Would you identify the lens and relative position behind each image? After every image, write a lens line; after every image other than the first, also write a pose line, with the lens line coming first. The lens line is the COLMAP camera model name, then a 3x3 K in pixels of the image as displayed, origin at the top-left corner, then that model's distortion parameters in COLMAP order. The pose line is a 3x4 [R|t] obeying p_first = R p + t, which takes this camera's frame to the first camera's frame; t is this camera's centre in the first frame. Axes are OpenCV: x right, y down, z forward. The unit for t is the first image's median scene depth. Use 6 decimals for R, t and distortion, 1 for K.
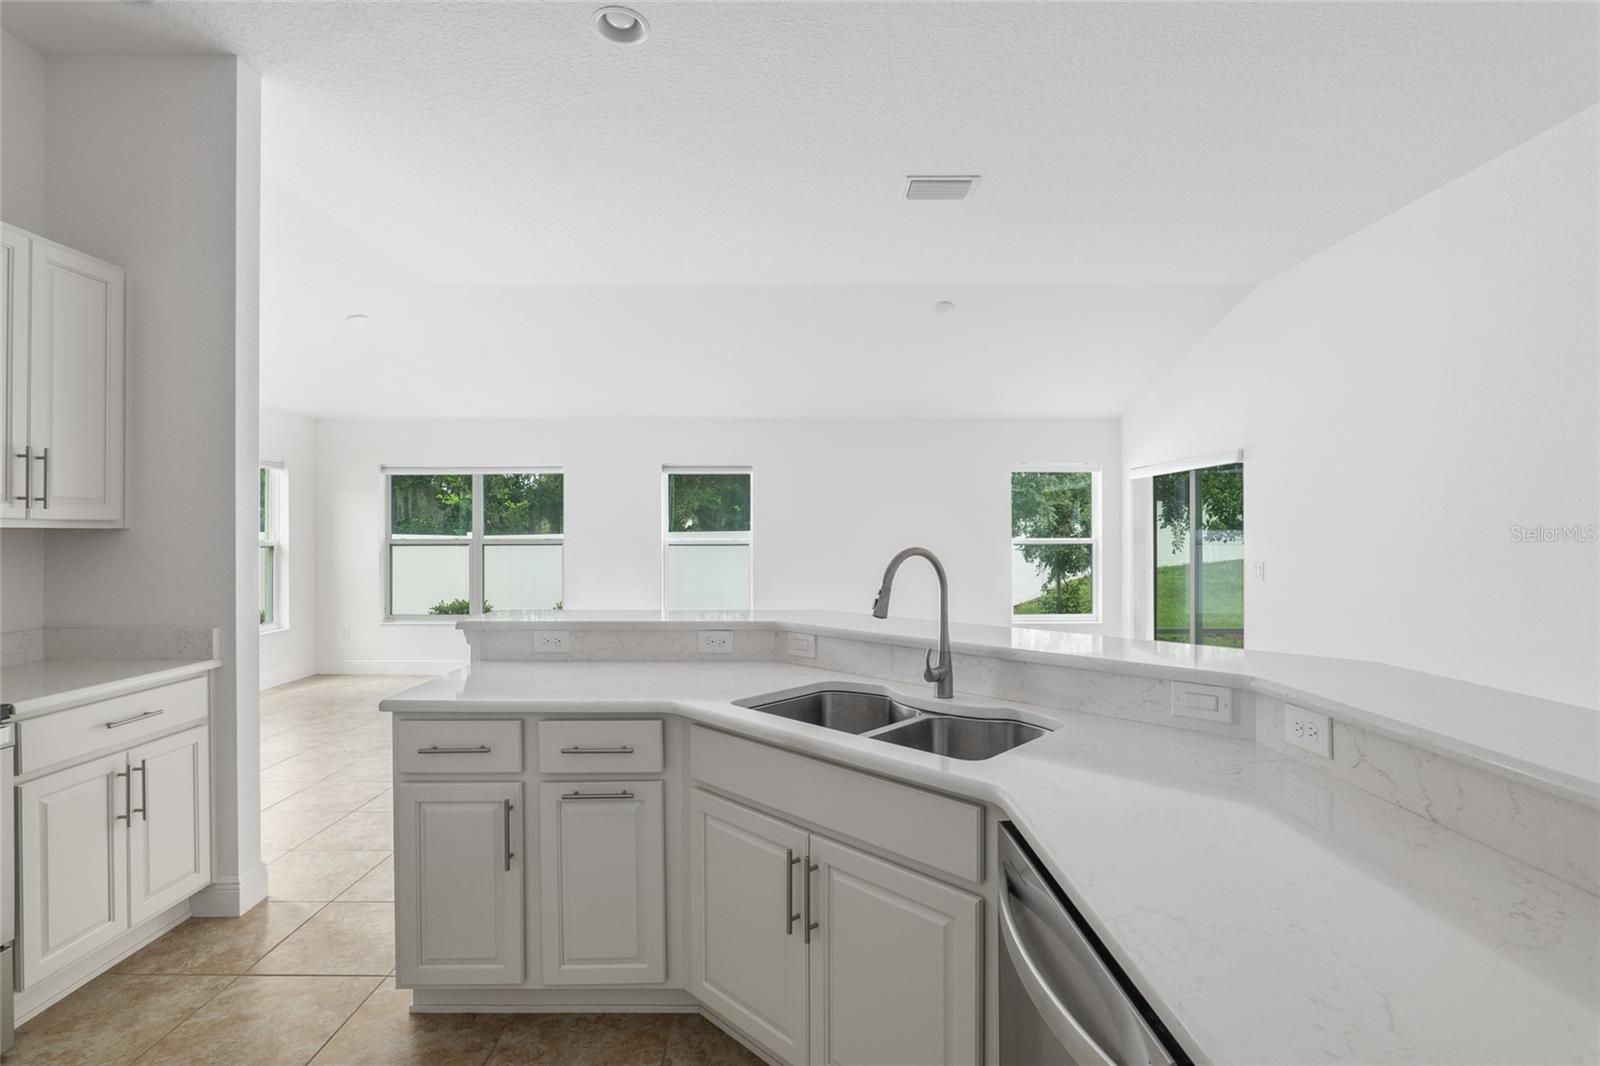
lens RADIAL K [[757.4, 0, 809.6], [0, 757.4, 531.3], [0, 0, 1]] dist [-0.037347, 0.010580]
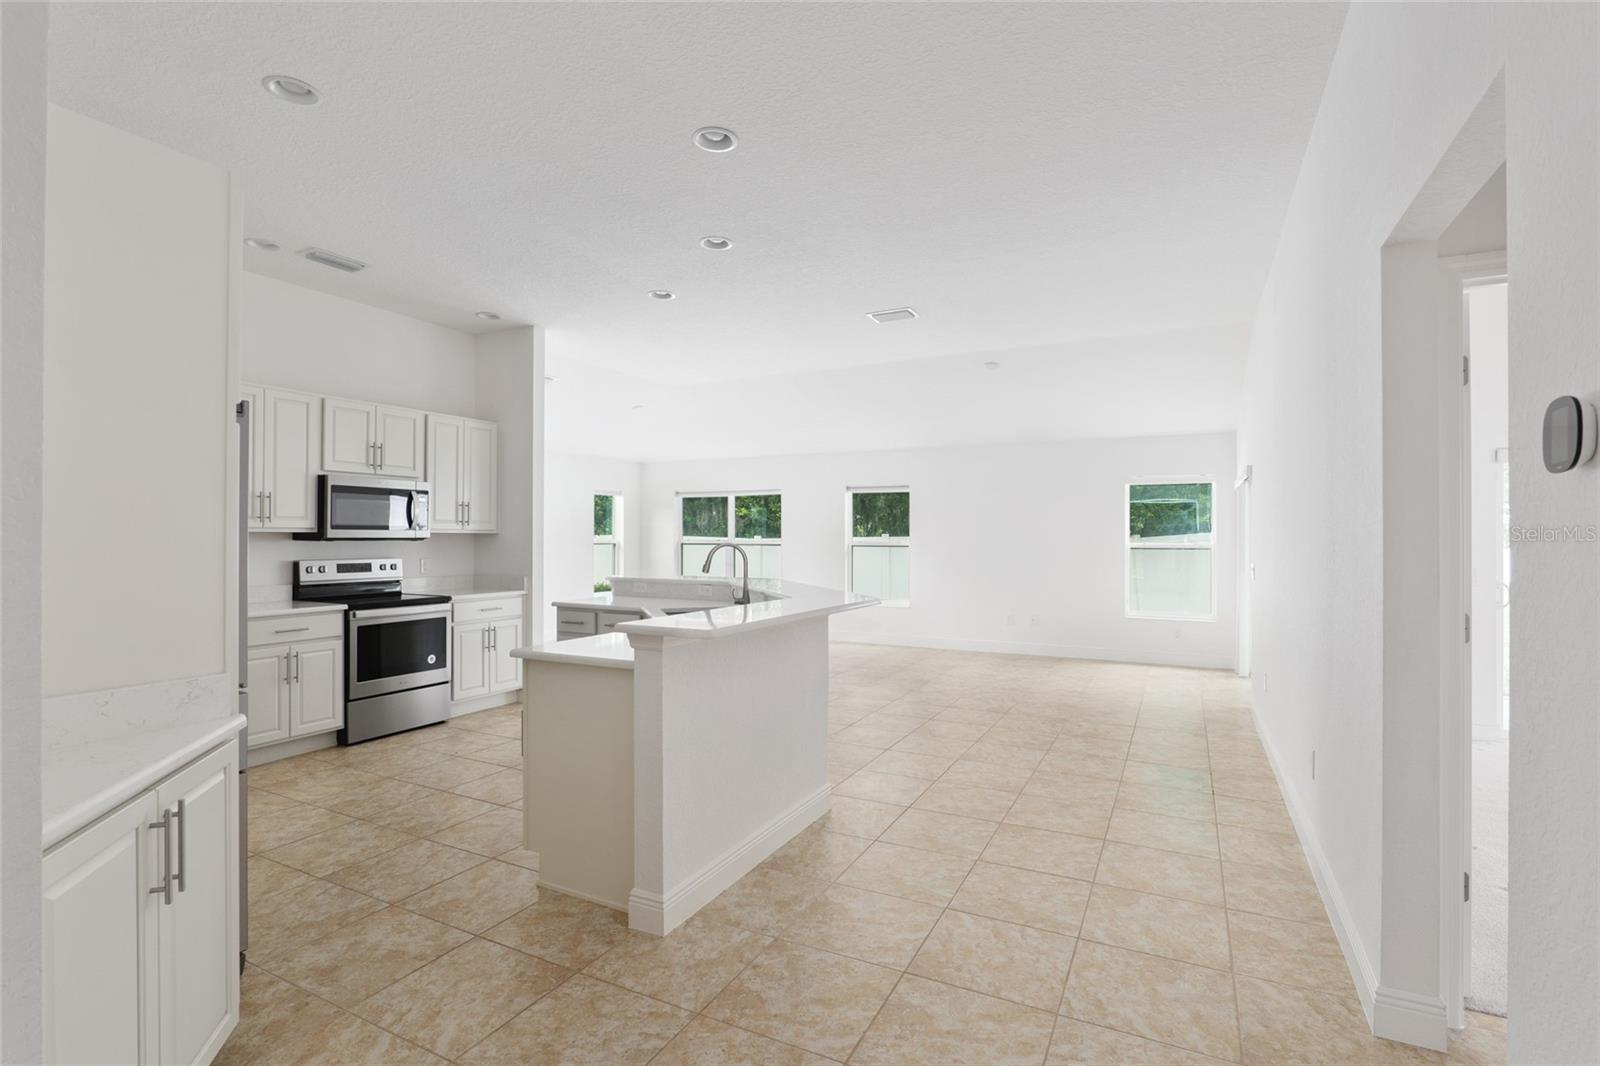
lens RADIAL K [[757.4, 0, 809.6], [0, 757.4, 531.3], [0, 0, 1]] dist [-0.037347, 0.010580]
pose [[0.886331, 0.001400, -0.463050, 1.056917], [-0.004088, 0.999980, -0.004800, -0.002563], [0.463034, 0.006147, 0.886319, -0.660641]]
